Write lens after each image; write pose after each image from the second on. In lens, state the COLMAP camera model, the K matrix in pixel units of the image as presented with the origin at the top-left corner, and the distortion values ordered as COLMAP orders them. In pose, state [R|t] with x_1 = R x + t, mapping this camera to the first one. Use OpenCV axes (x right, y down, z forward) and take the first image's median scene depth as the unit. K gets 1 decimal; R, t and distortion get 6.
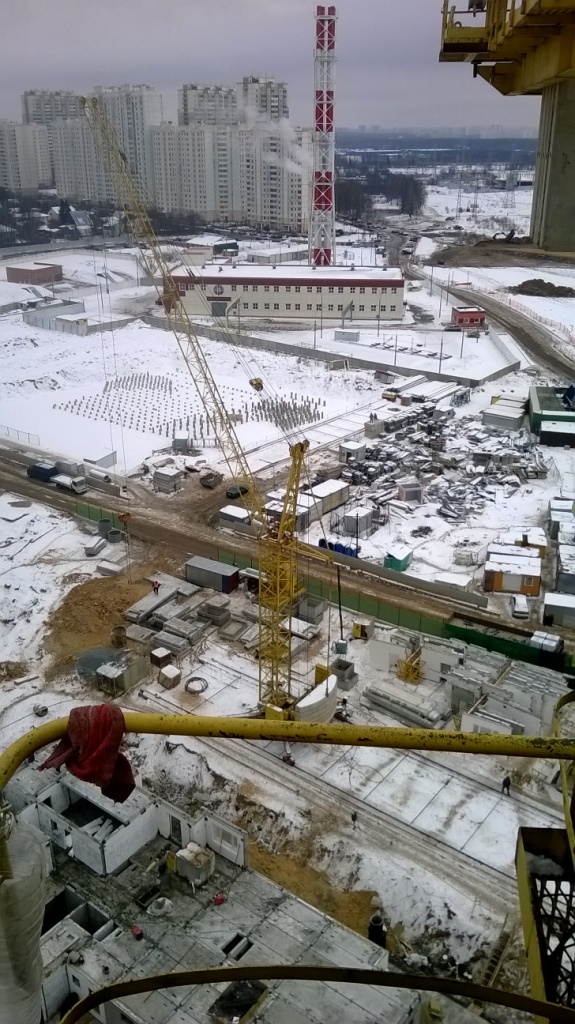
lens RADIAL K [[862.7, 0, 283.5], [0, 862.7, 514.1], [0, 0, 1]] dist [0.072835, -0.182093]
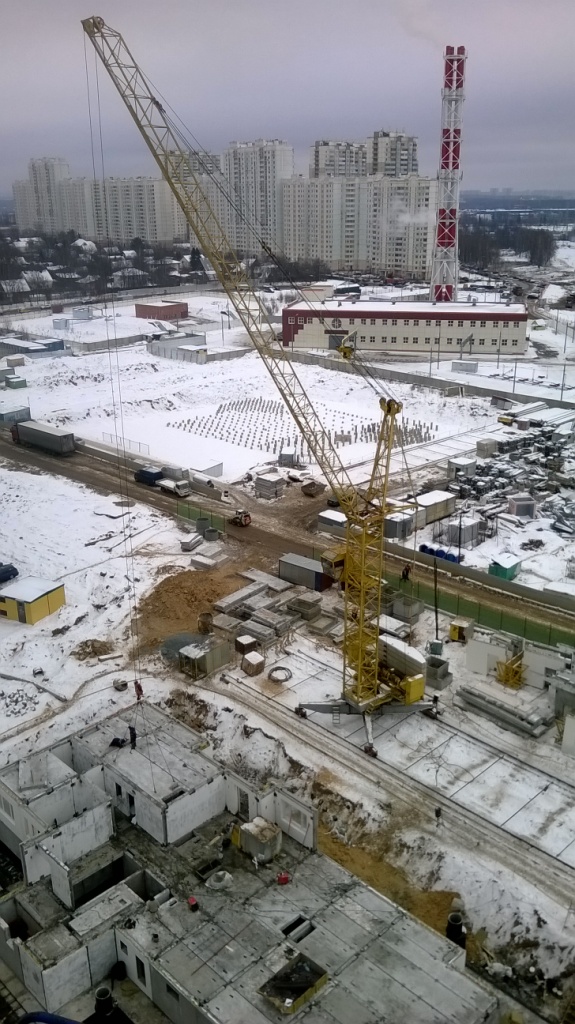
lens RADIAL K [[862.7, 0, 280.1], [0, 862.7, 514.2], [0, 0, 1]] dist [0.072835, -0.182093]
pose [[0.989741, 0.039273, -0.137367, 0.019640], [-0.047397, 0.997284, -0.056375, 0.061835], [0.134780, 0.062308, 0.988915, 0.035106]]
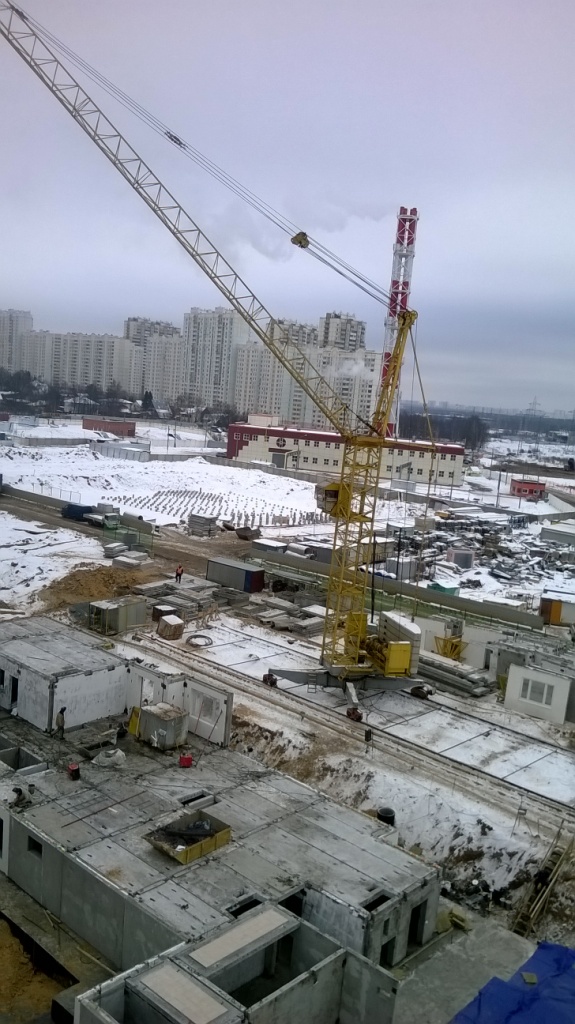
lens RADIAL K [[862.7, 0, 283.9], [0, 862.7, 511.0], [0, 0, 1]] dist [0.072835, -0.182093]
pose [[0.992336, 0.101240, -0.070844, 0.025846], [-0.116378, 0.958435, -0.260497, 0.239082], [0.041527, 0.266746, 0.962872, 0.111914]]
